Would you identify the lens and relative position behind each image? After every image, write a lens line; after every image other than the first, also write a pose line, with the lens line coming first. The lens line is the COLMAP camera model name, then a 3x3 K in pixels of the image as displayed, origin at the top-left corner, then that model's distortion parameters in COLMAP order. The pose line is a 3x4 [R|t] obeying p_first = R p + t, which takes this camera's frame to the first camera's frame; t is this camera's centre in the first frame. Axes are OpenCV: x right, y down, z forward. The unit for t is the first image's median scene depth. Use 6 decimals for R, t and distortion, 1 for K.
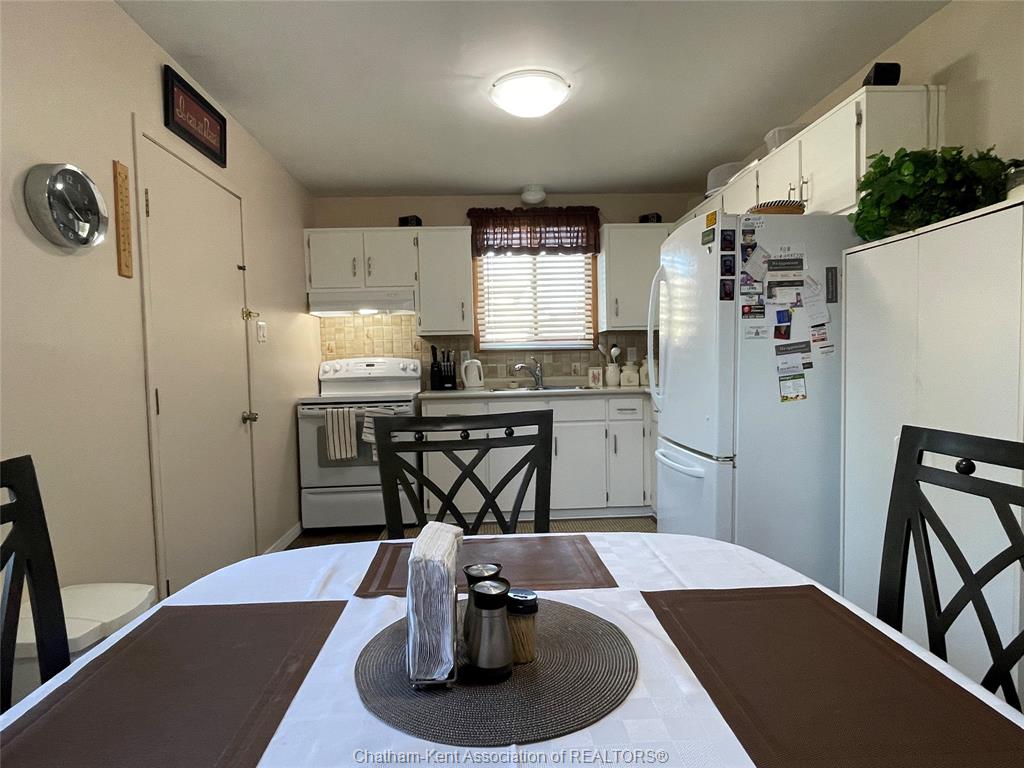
lens RADIAL K [[577.4, 0, 510.3], [0, 577.4, 386.3], [0, 0, 1]] dist [-0.000531, -0.005822]
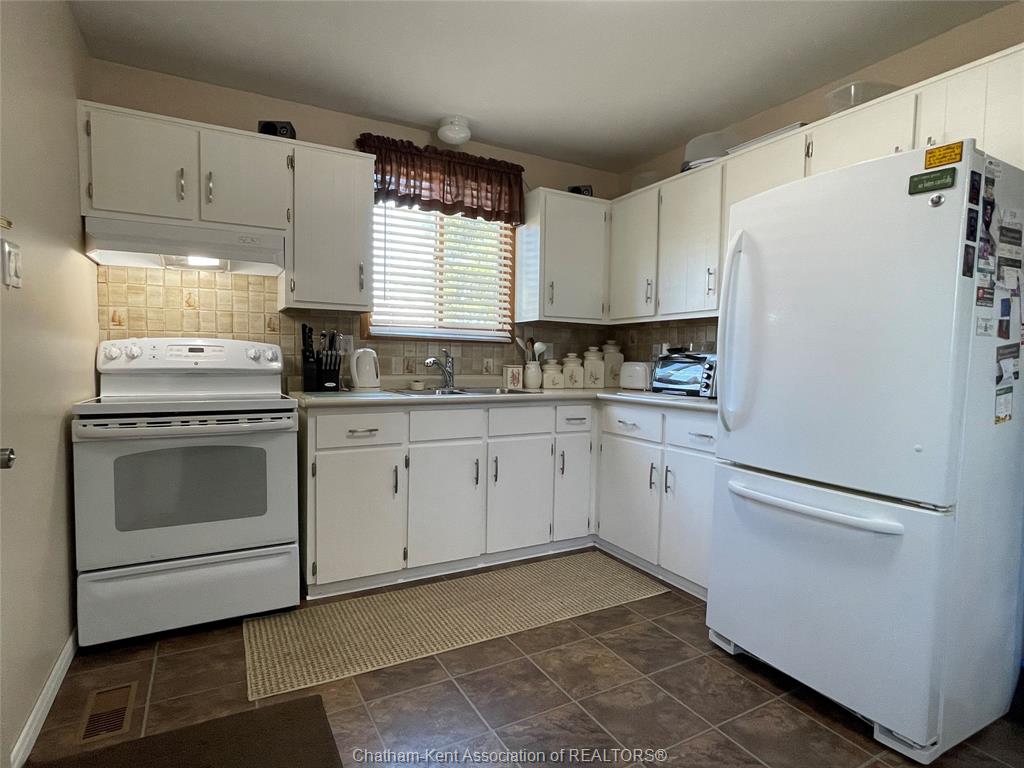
lens RADIAL K [[540.5, 0, 511.4], [0, 540.5, 387.4], [0, 0, 1]] dist [-0.003142, -0.003796]
pose [[0.900391, 0.015829, 0.434794, -0.189684], [-0.019738, 0.999795, 0.004478, -0.005339], [-0.434634, -0.012614, 0.900519, 0.327521]]
